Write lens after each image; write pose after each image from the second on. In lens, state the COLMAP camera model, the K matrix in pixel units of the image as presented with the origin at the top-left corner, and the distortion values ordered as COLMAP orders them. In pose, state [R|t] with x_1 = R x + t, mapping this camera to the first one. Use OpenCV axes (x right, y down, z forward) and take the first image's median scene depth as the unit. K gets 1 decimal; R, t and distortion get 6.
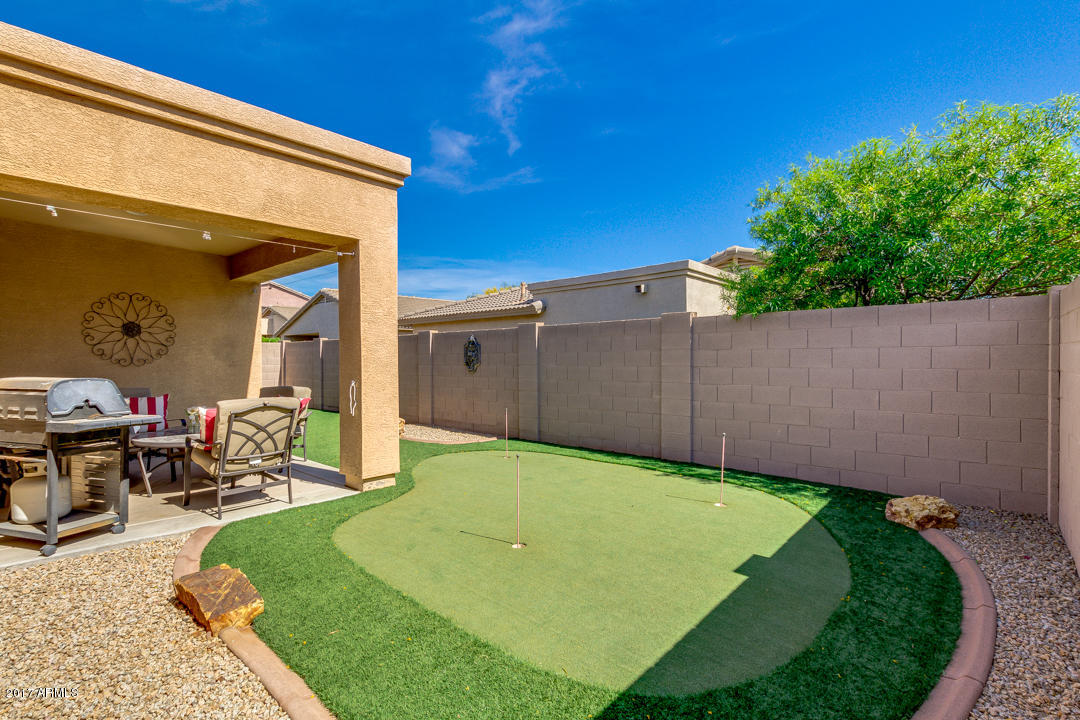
lens RADIAL K [[501.6, 0, 542.9], [0, 501.6, 360.0], [0, 0, 1]] dist [0.021695, -0.000236]
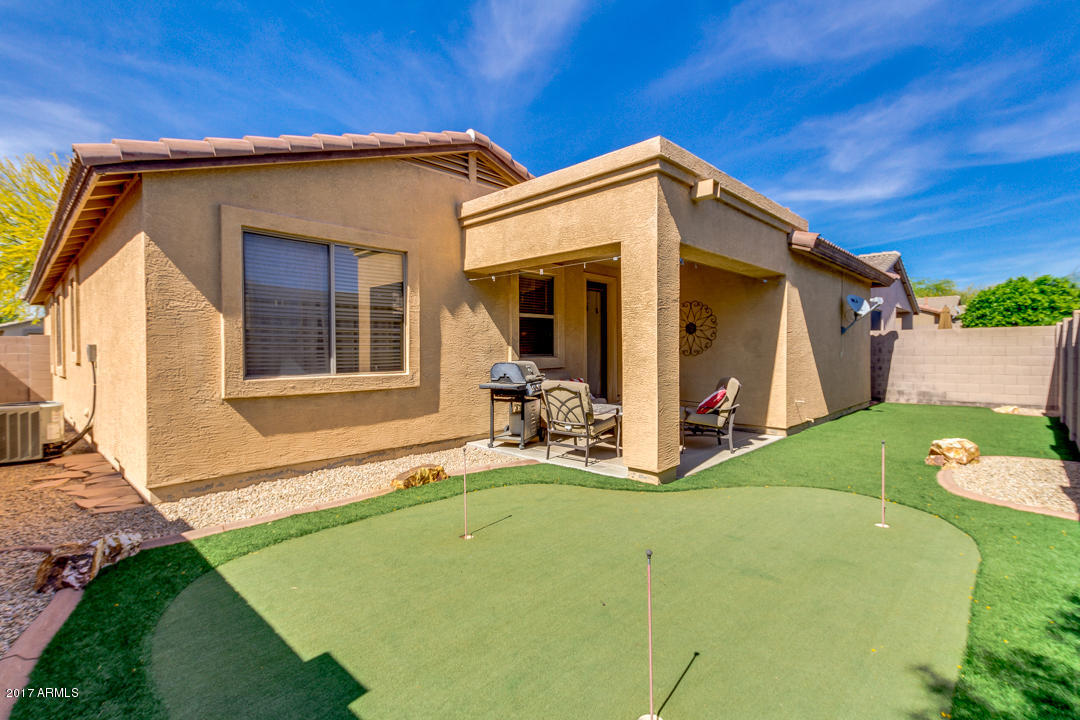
lens RADIAL K [[501.6, 0, 541.7], [0, 501.6, 357.4], [0, 0, 1]] dist [0.021695, -0.000236]
pose [[-0.030751, 0.022570, -0.999272, 0.786430], [0.000119, 0.999745, 0.022578, -0.019664], [0.999527, 0.000576, -0.030745, 0.956687]]
